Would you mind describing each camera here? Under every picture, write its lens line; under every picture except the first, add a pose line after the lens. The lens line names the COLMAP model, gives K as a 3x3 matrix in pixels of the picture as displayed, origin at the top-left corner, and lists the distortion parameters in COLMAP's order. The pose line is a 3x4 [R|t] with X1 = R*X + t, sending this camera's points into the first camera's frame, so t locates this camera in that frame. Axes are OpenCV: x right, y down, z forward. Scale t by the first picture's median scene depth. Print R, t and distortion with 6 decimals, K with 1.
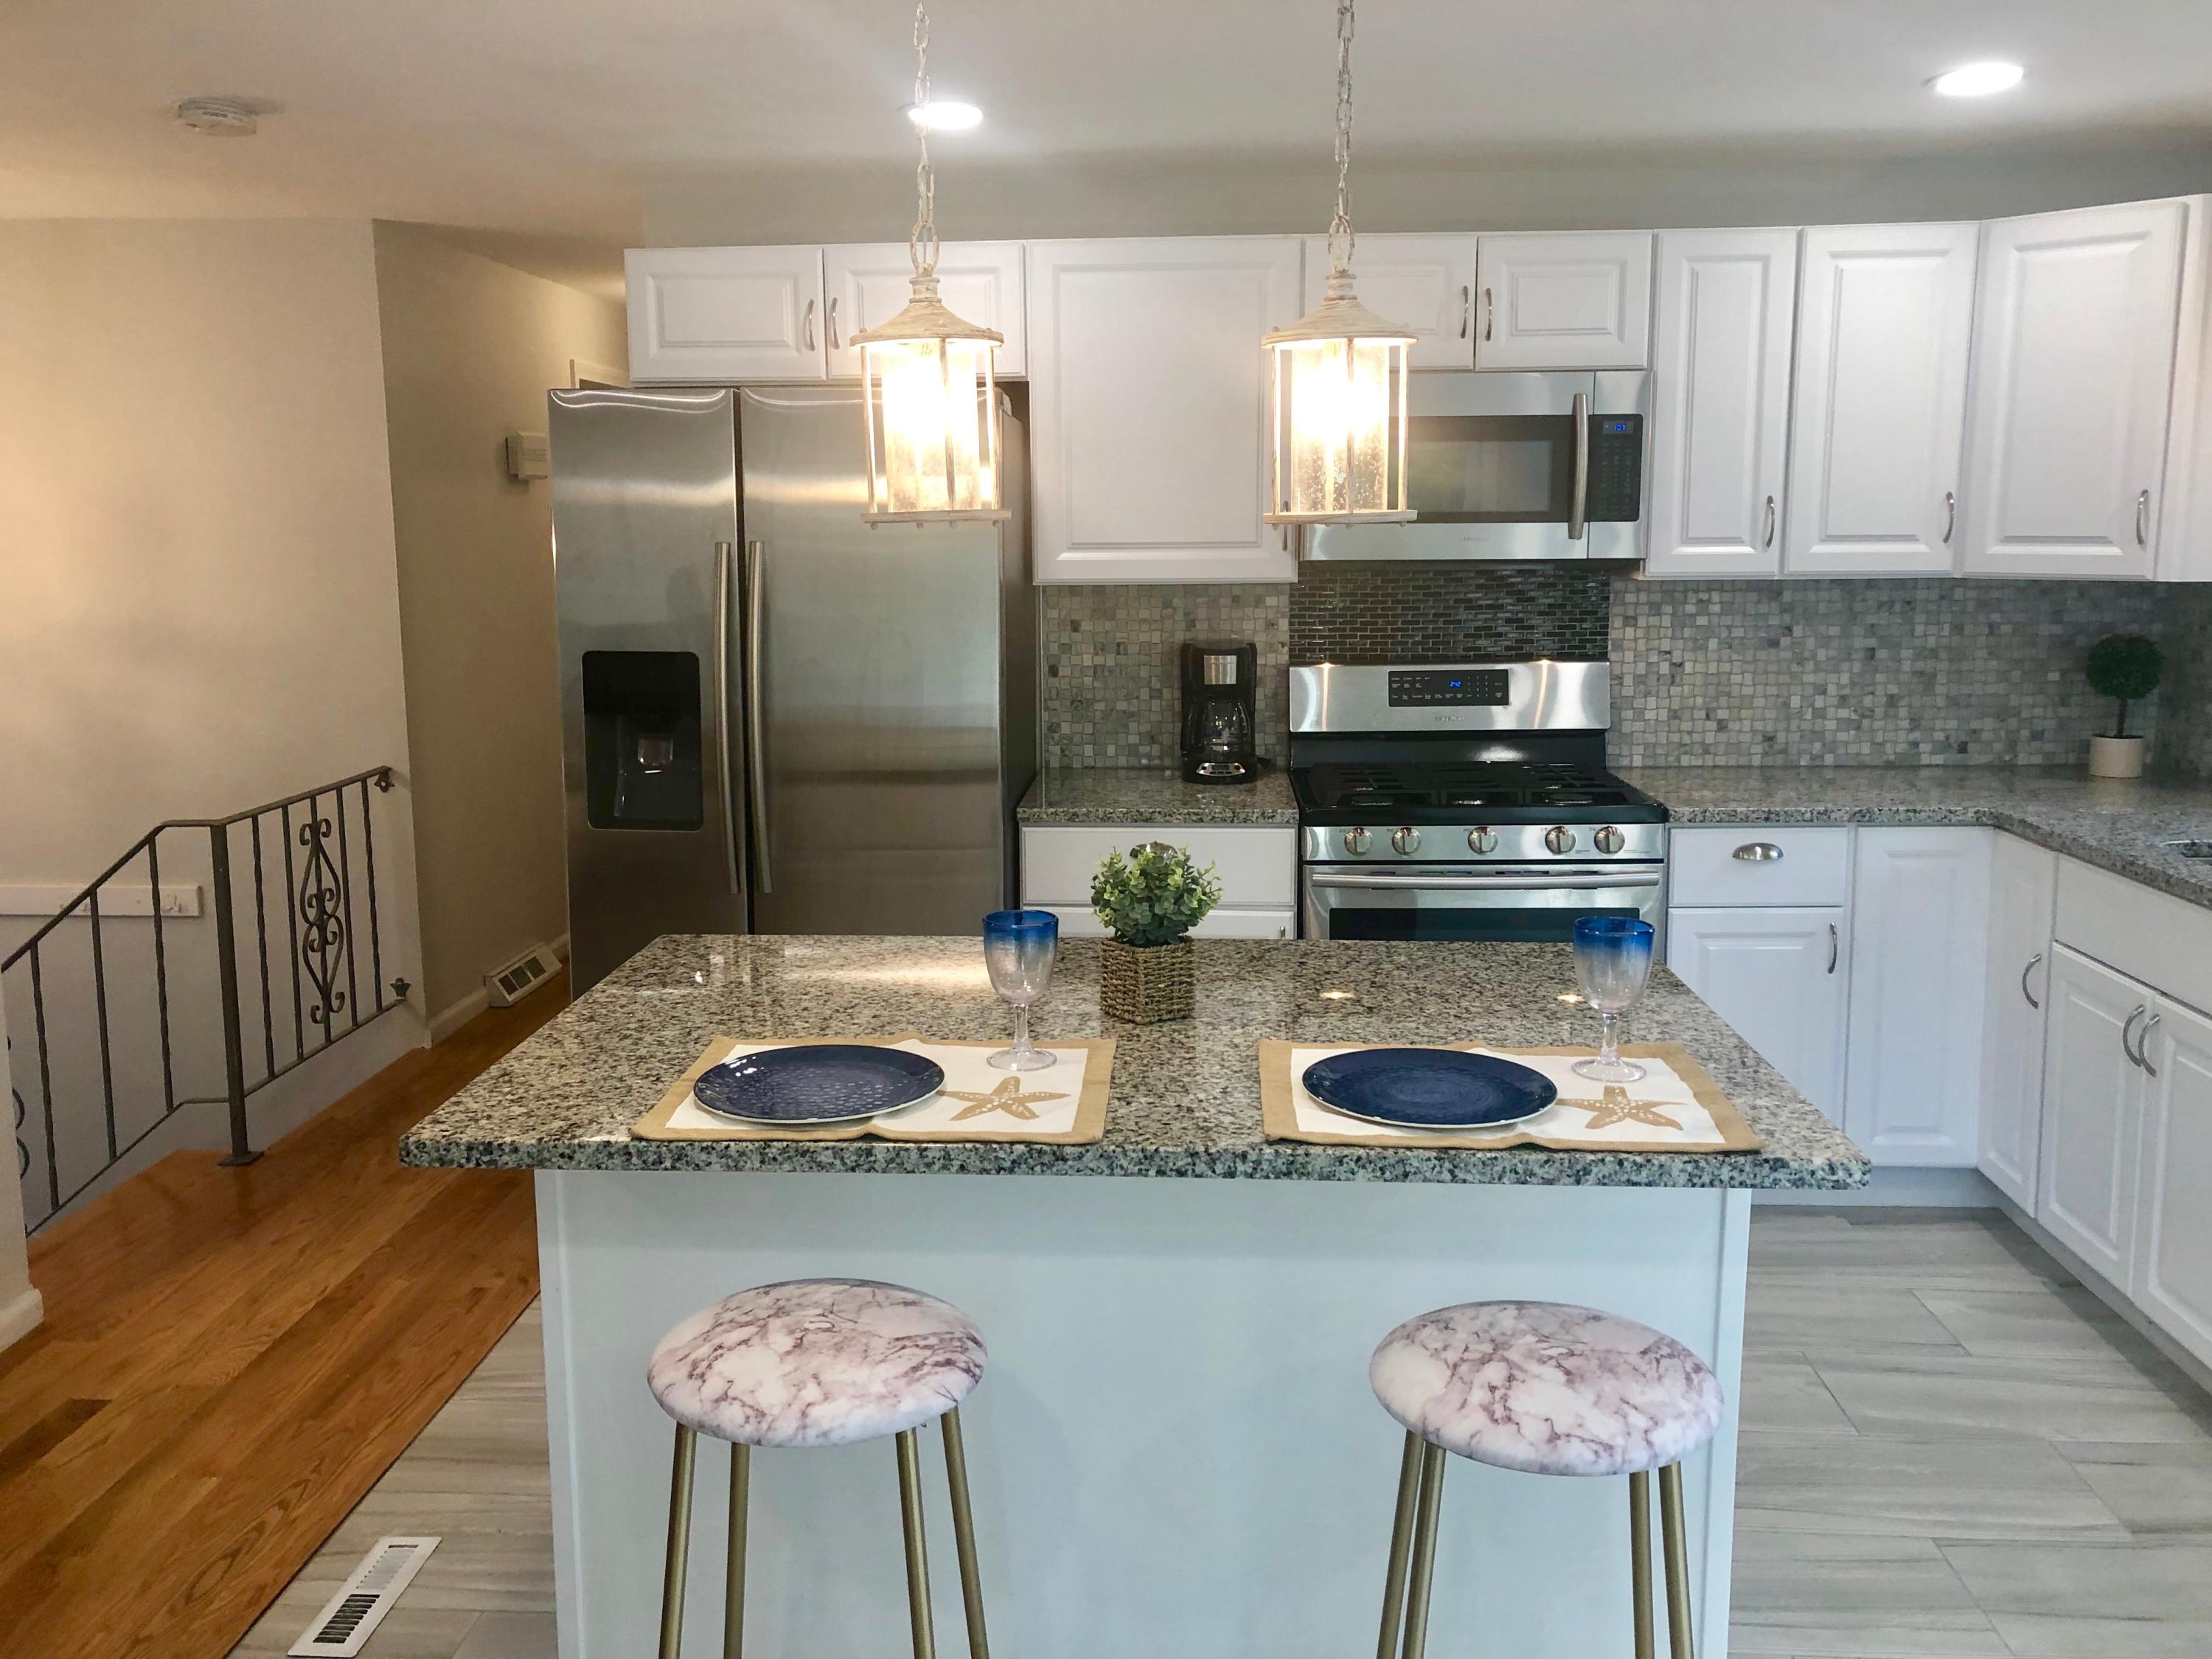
lens RADIAL K [[1817.4, 0, 1096.8], [0, 1817.4, 801.5], [0, 0, 1]] dist [0.026263, -0.007250]
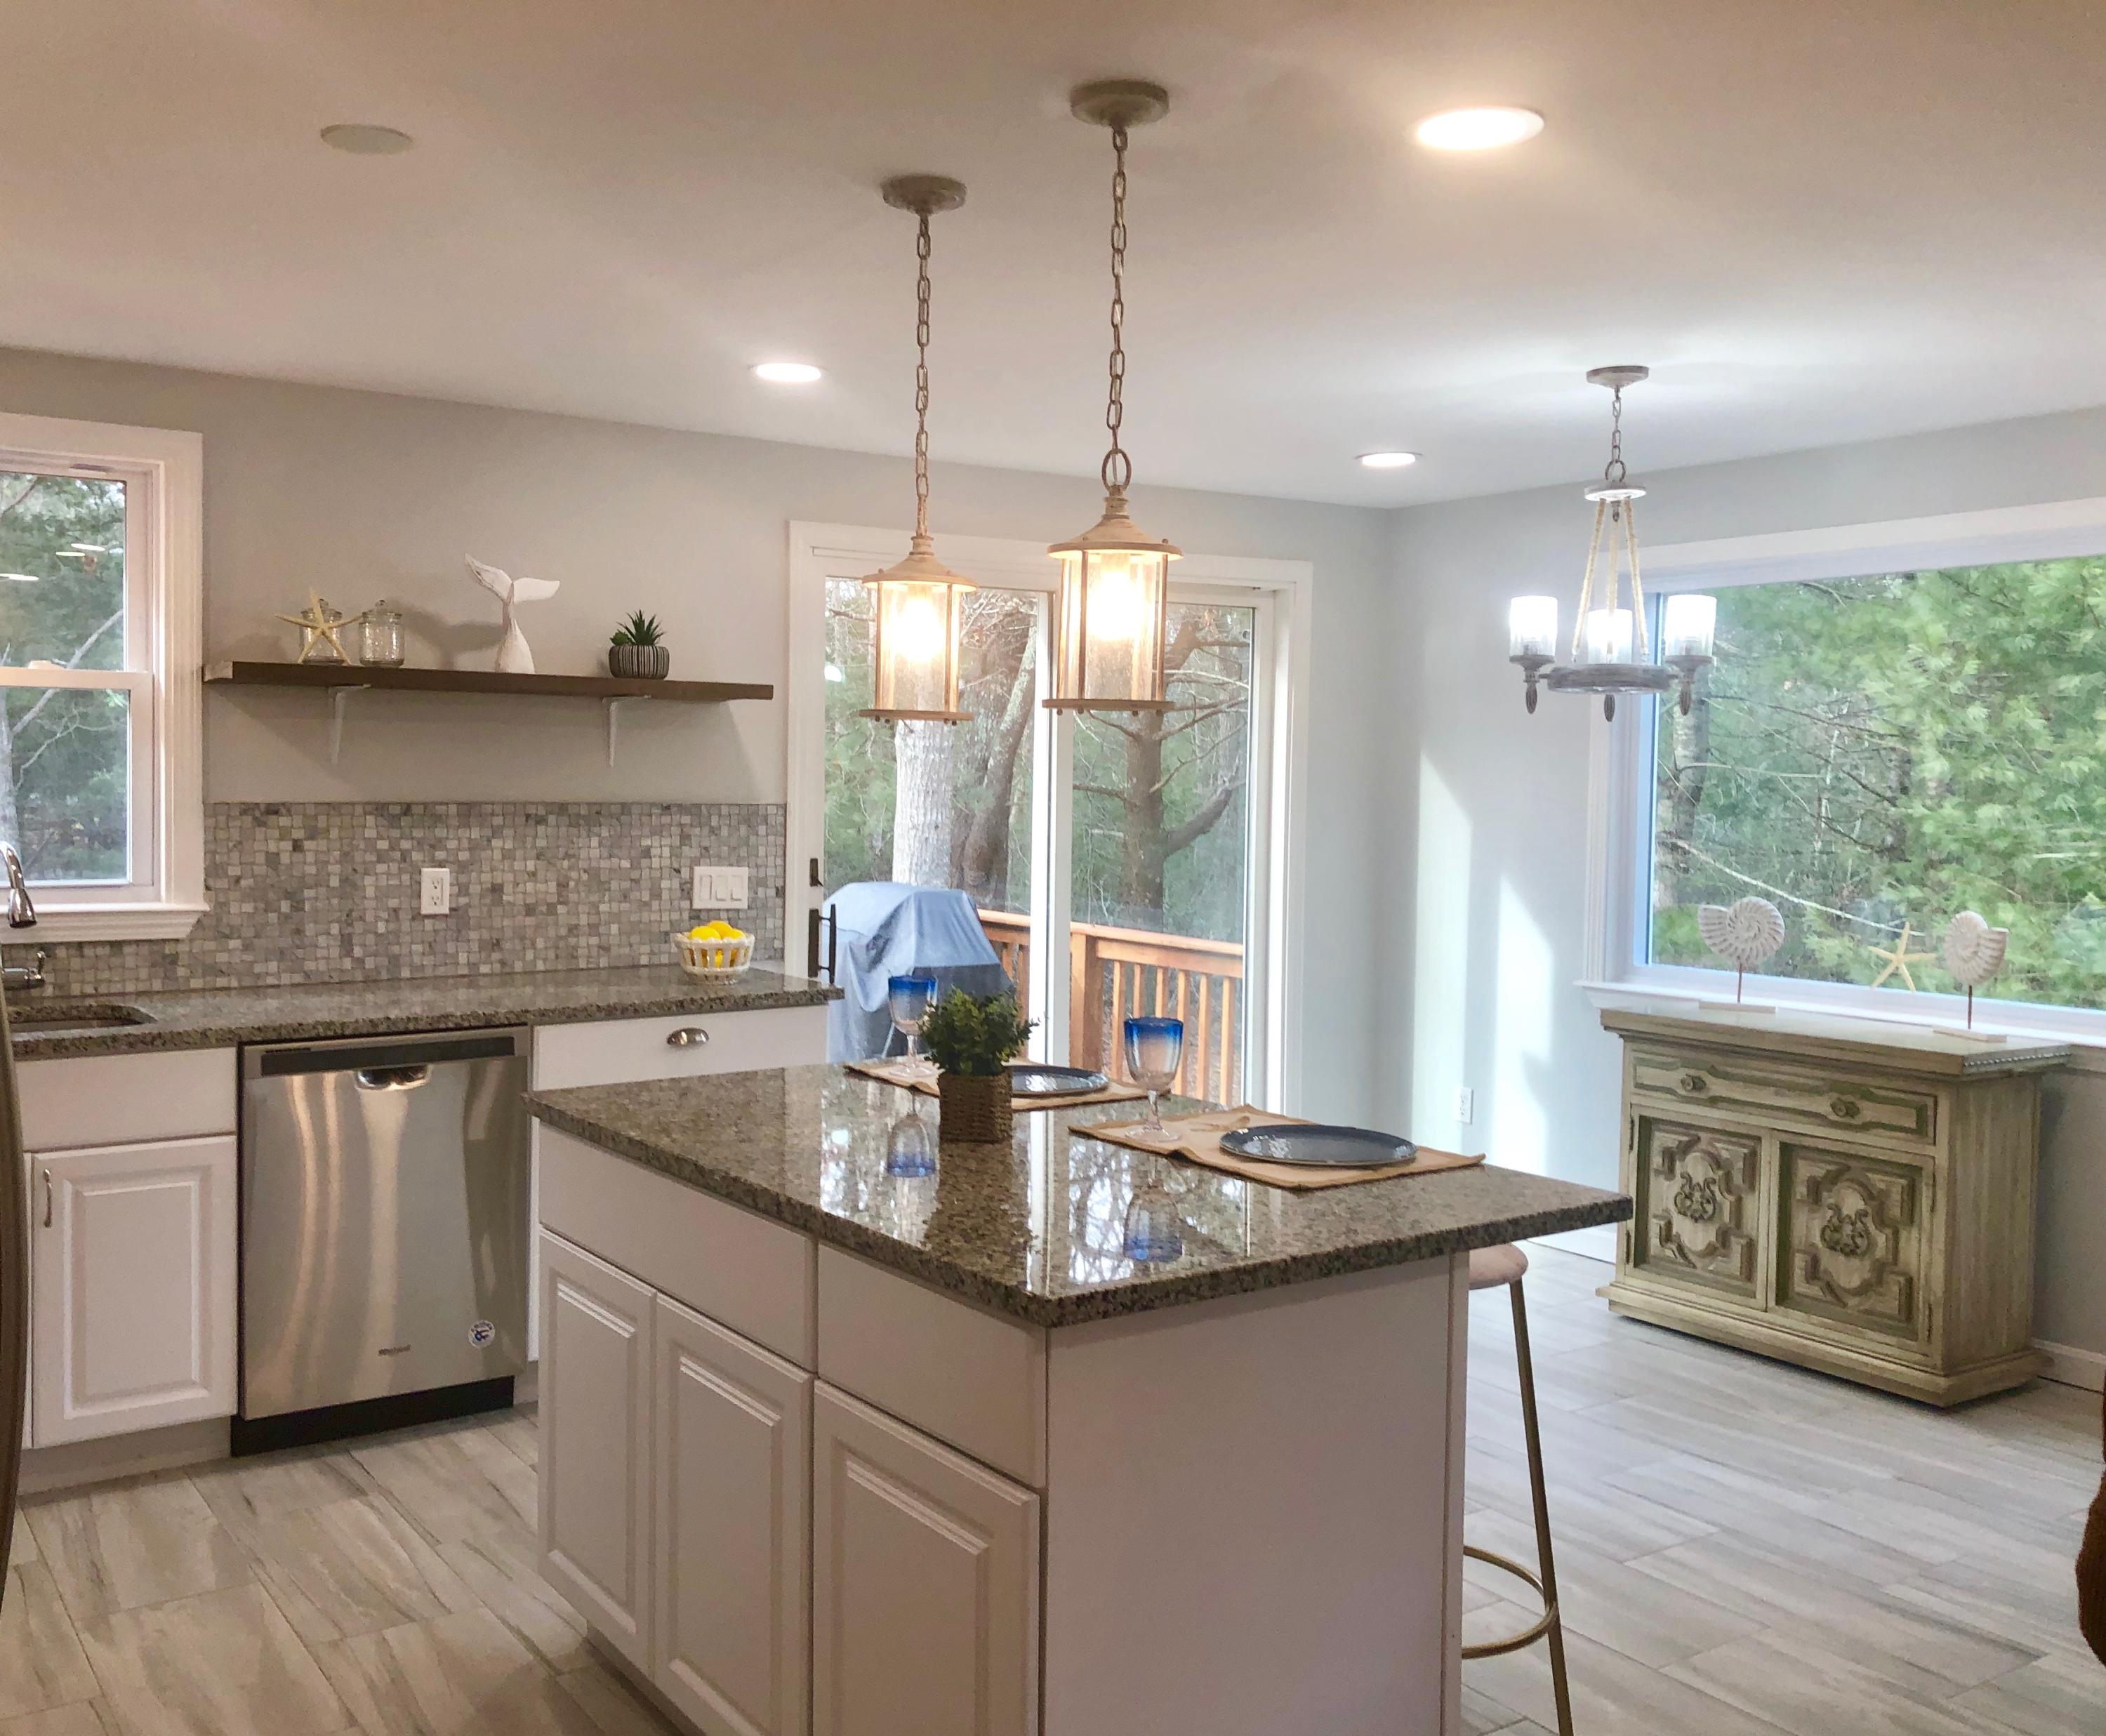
lens RADIAL K [[1898.1, 0, 951.0], [0, 1898.1, 865.7], [0, 0, 1]] dist [0.111817, -0.326199]
pose [[-0.592868, -0.039773, 0.804317, -0.482460], [0.118730, 0.983547, 0.136153, -0.113599], [-0.796499, 0.176217, -0.578392, 0.867887]]
